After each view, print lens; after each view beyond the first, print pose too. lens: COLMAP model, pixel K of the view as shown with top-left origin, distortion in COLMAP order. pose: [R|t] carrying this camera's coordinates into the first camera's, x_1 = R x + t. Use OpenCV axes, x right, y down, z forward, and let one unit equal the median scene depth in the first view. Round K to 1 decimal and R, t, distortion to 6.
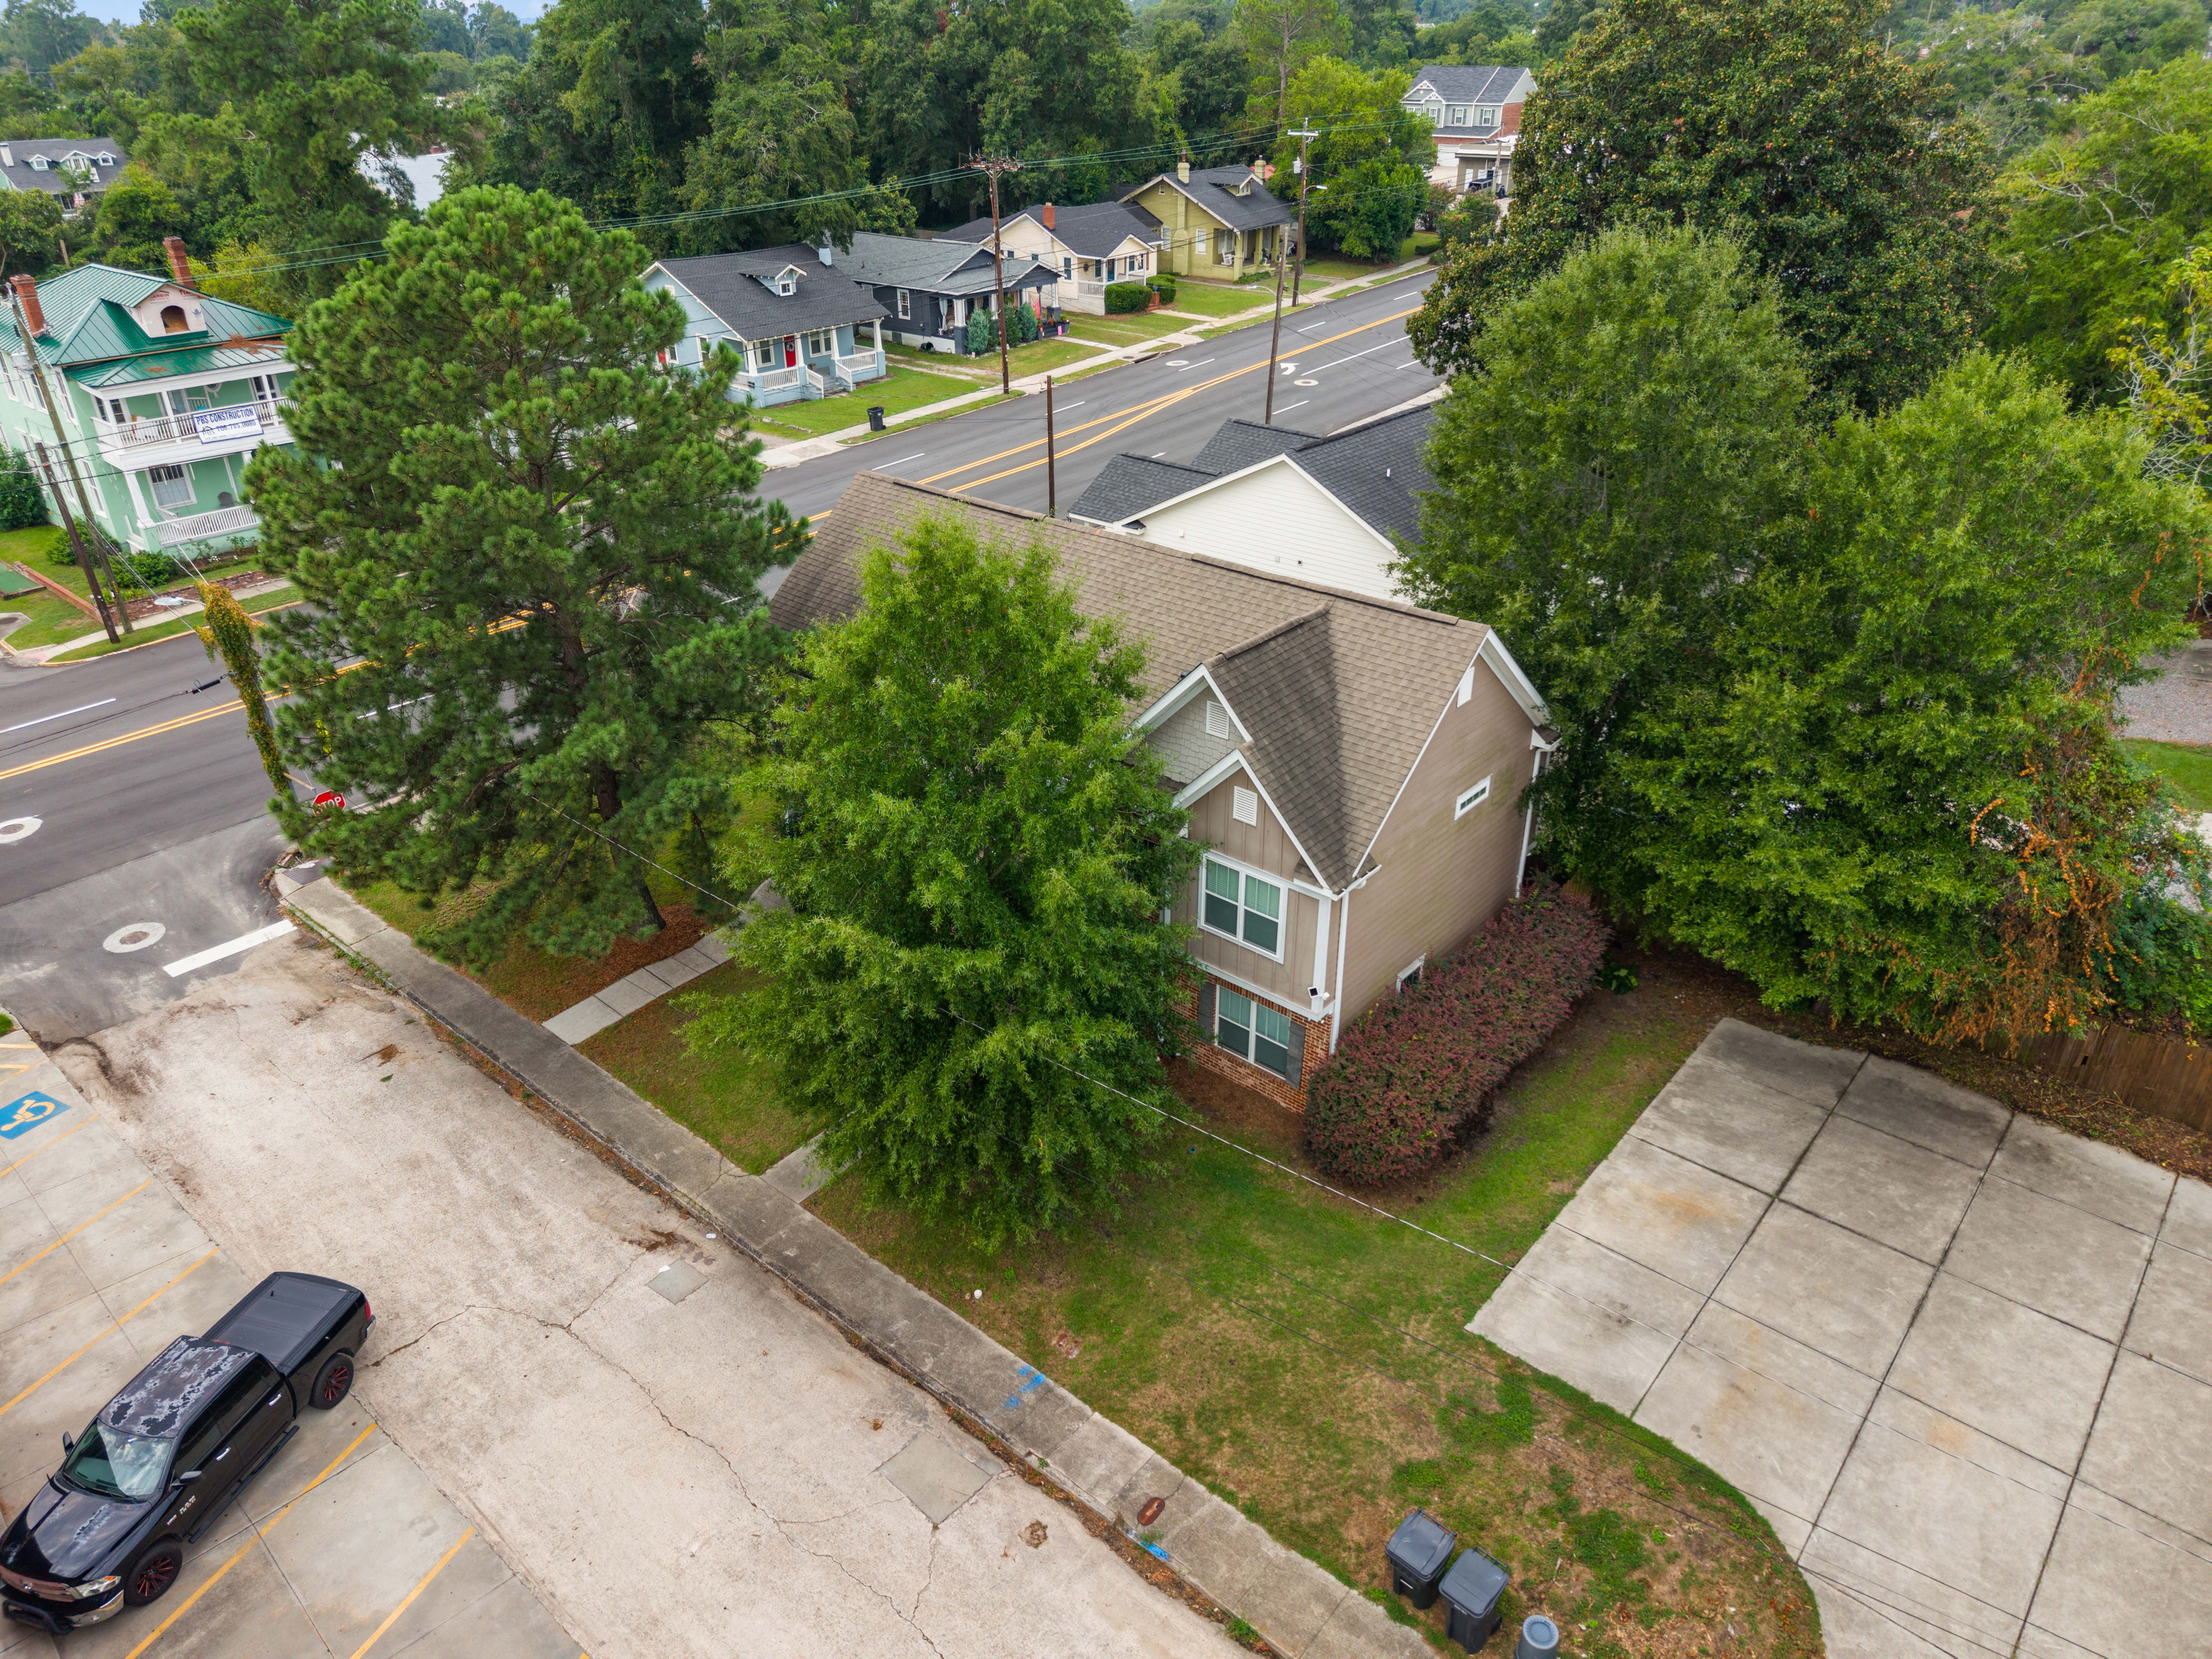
lens RADIAL K [[1479.2, 0, 1107.6], [0, 1479.2, 835.6], [0, 0, 1]] dist [0.013115, -0.008388]
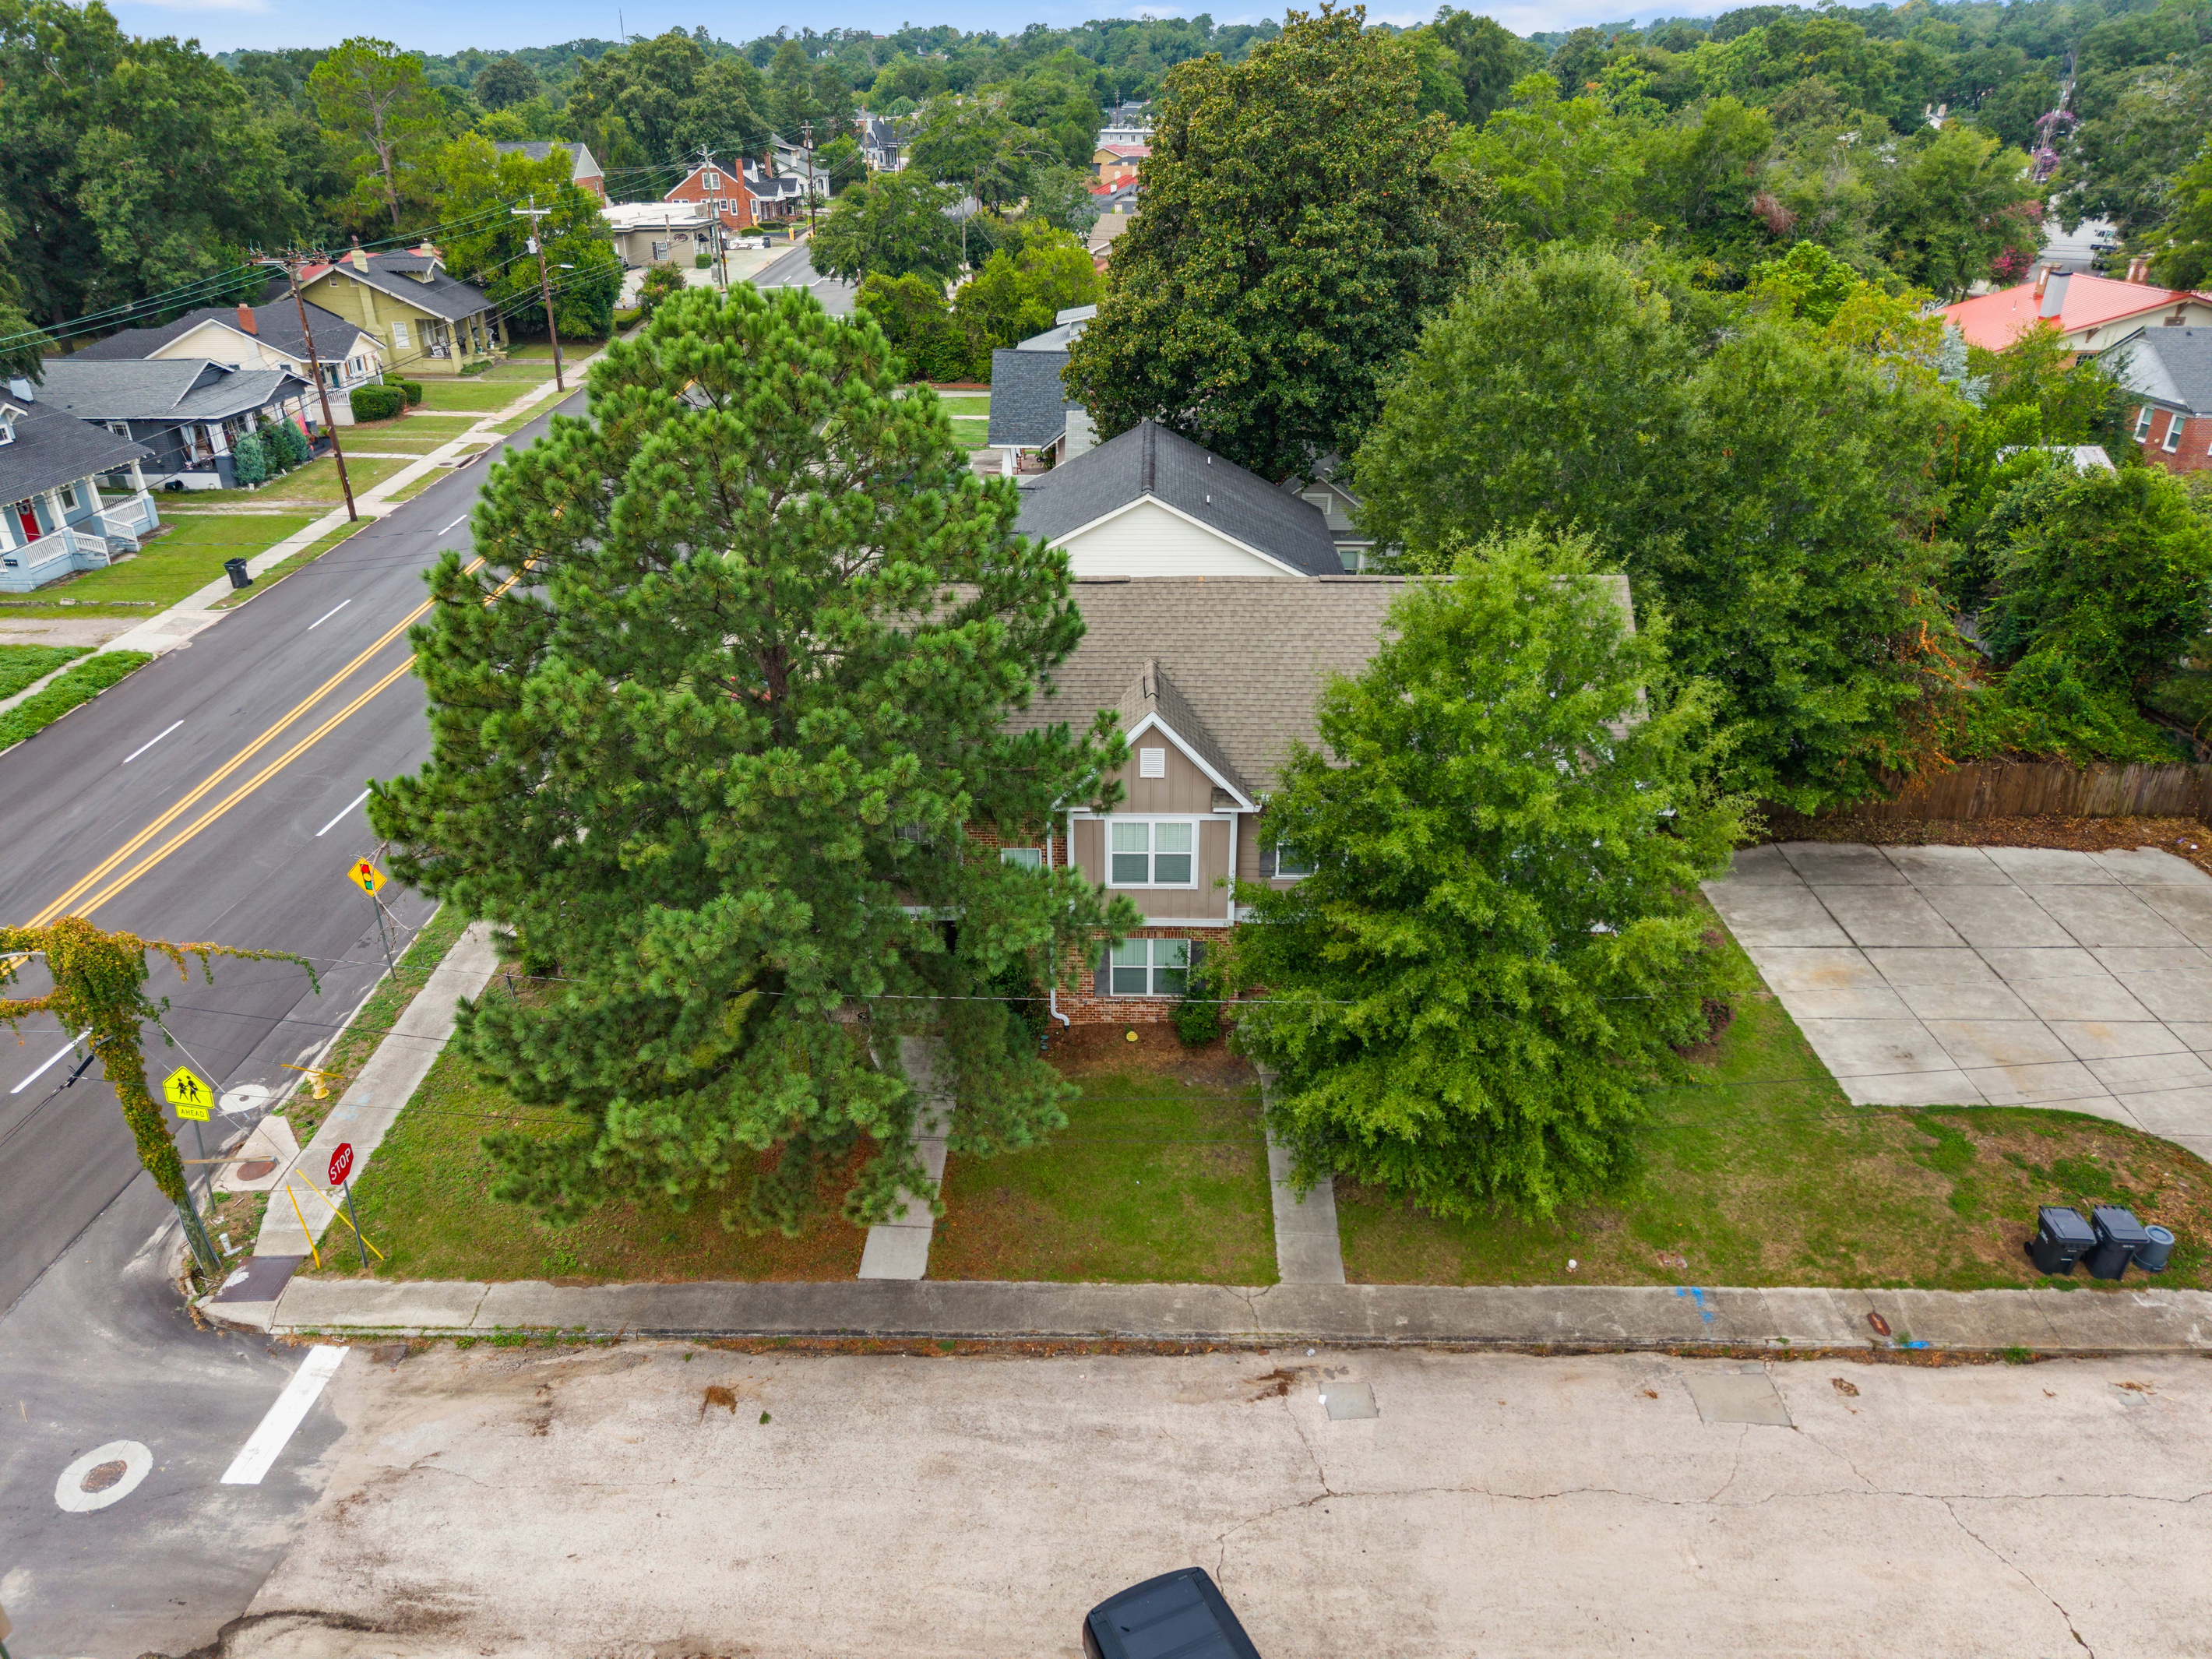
lens RADIAL K [[1479.2, 0, 1107.6], [0, 1479.2, 835.6], [0, 0, 1]] dist [0.013115, -0.008388]
pose [[0.774425, -0.280035, 0.567315, -0.798237], [0.303244, 0.951288, 0.055621, -0.131015], [-0.555256, 0.128961, 0.821620, 0.254295]]
